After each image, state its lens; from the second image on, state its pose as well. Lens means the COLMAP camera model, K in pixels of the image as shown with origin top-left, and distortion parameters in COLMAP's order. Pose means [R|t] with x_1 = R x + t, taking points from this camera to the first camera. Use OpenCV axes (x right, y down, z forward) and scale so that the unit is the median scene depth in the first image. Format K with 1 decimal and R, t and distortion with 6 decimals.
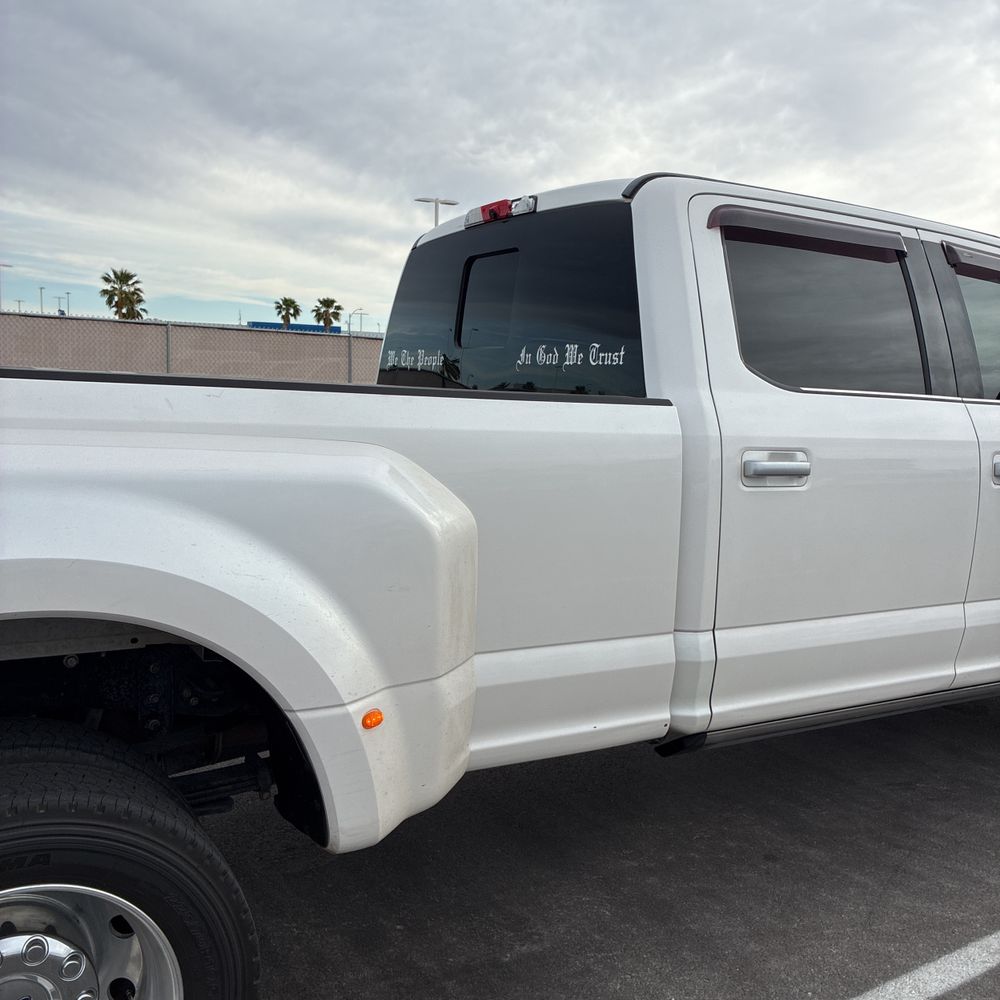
lens RADIAL K [[1019.5, 0, 497.3], [0, 1019.5, 499.4], [0, 0, 1]] dist [0.025197, -0.019450]
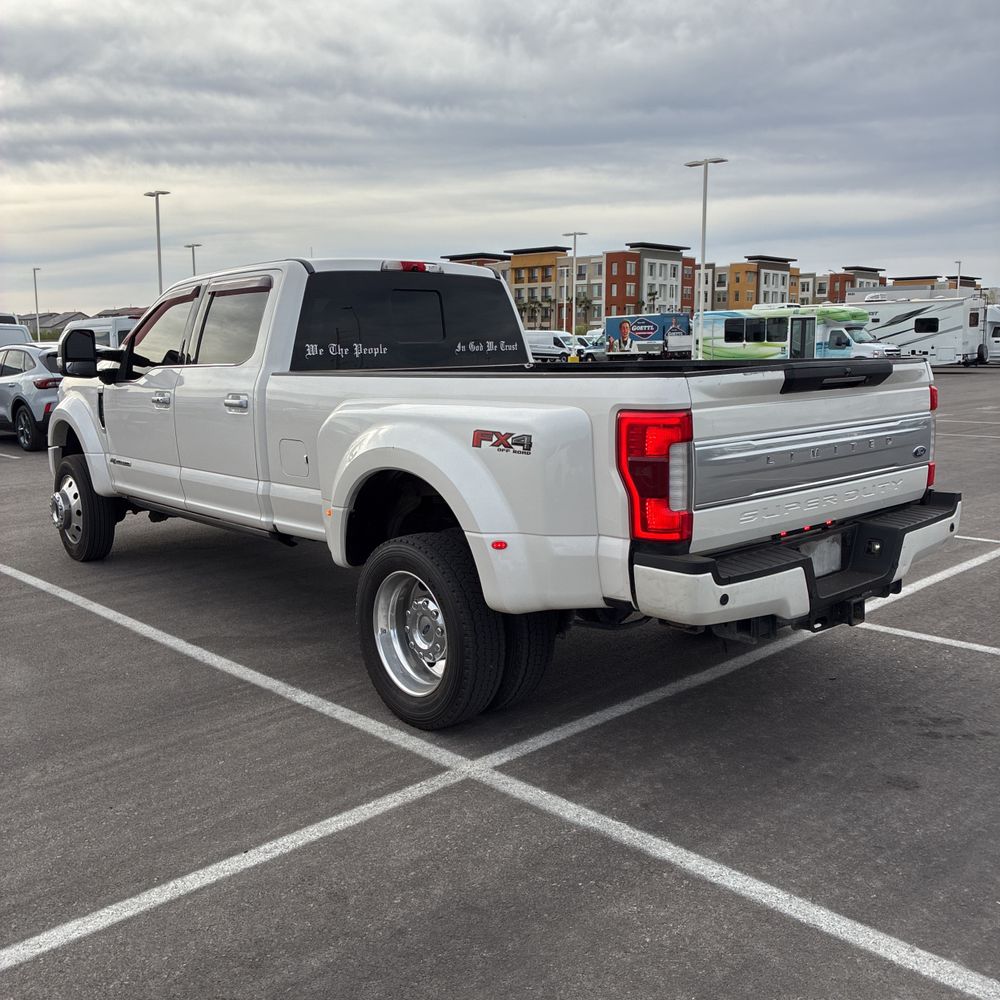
lens RADIAL K [[1016.7, 0, 531.9], [0, 1016.7, 503.4], [0, 0, 1]] dist [0.060403, 0.006203]
pose [[-0.218386, -0.185155, 0.958136, -1.973643], [0.114646, 0.970168, 0.213611, -0.253061], [-0.969105, 0.156496, -0.190644, 1.290583]]
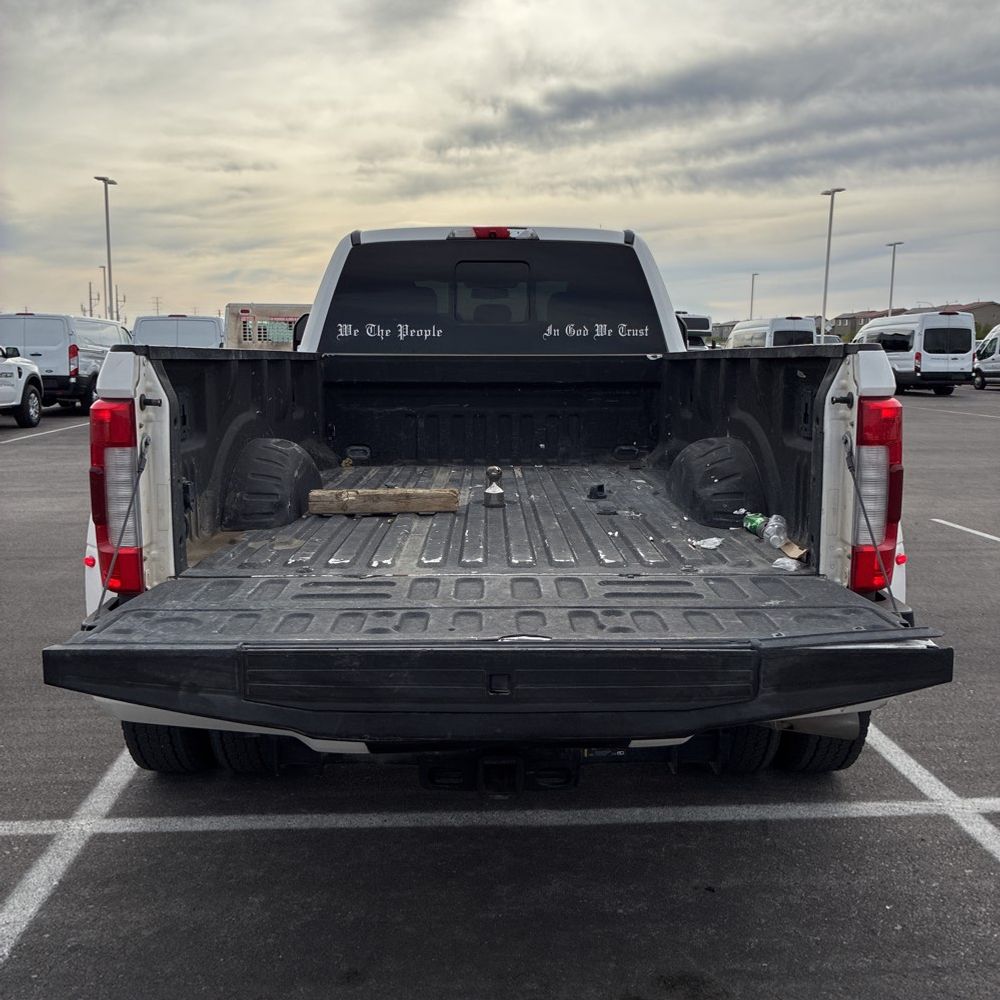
lens RADIAL K [[1007.8, 0, 498.6], [0, 1007.8, 504.2], [0, 0, 1]] dist [0.090946, -0.179473]
pose [[0.487690, -0.164058, 0.857463, -1.435865], [0.110899, 0.985869, 0.125551, -0.079111], [-0.865945, 0.033862, 0.498992, 0.279417]]
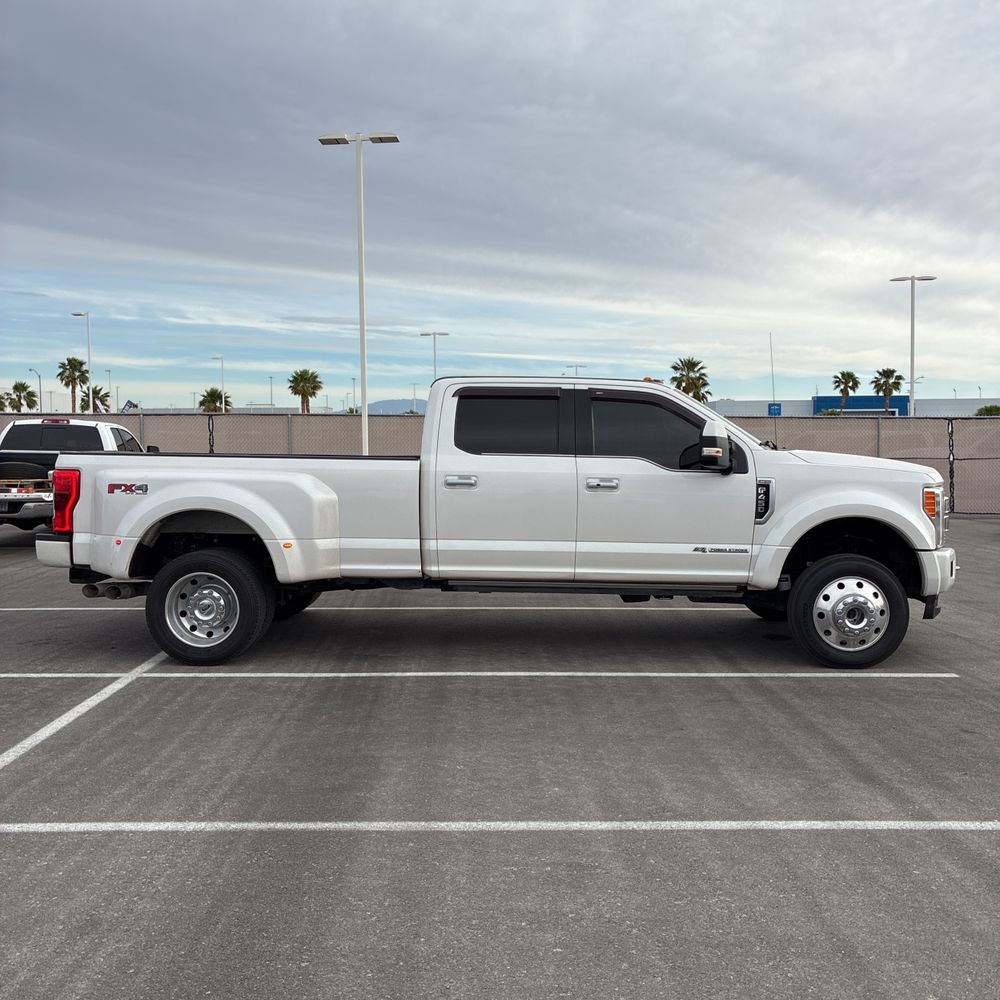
lens RADIAL K [[1007.8, 0, 498.6], [0, 1007.8, 504.2], [0, 0, 1]] dist [0.090946, -0.179473]
pose [[0.847587, -0.001571, -0.530654, 1.550150], [-0.034135, 0.997763, -0.057476, 0.156142], [0.529557, 0.066830, 0.845638, -1.073853]]
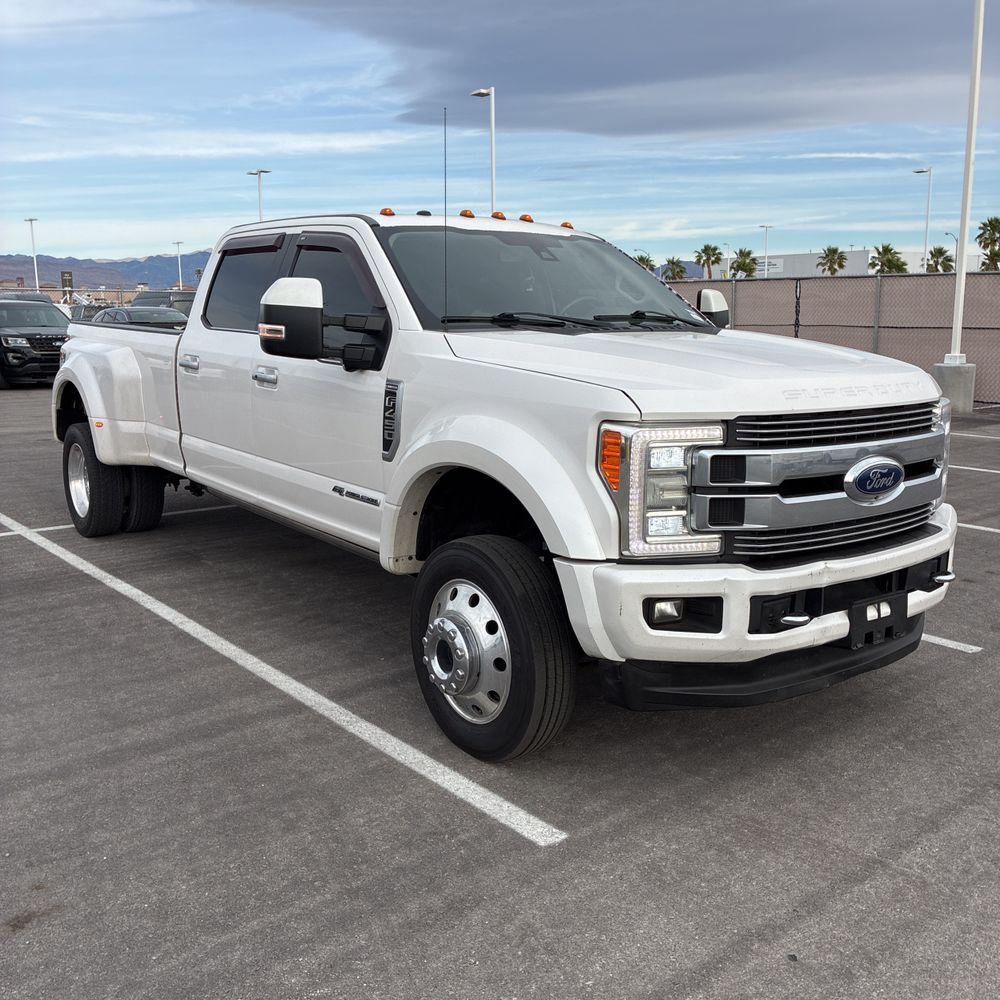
lens RADIAL K [[1019.5, 0, 497.3], [0, 1019.5, 499.4], [0, 0, 1]] dist [0.025197, -0.019450]
pose [[0.109538, 0.148532, -0.982822, 2.169699], [-0.115012, 0.984025, 0.135895, -0.101228], [0.987306, 0.098150, 0.124871, 1.198647]]
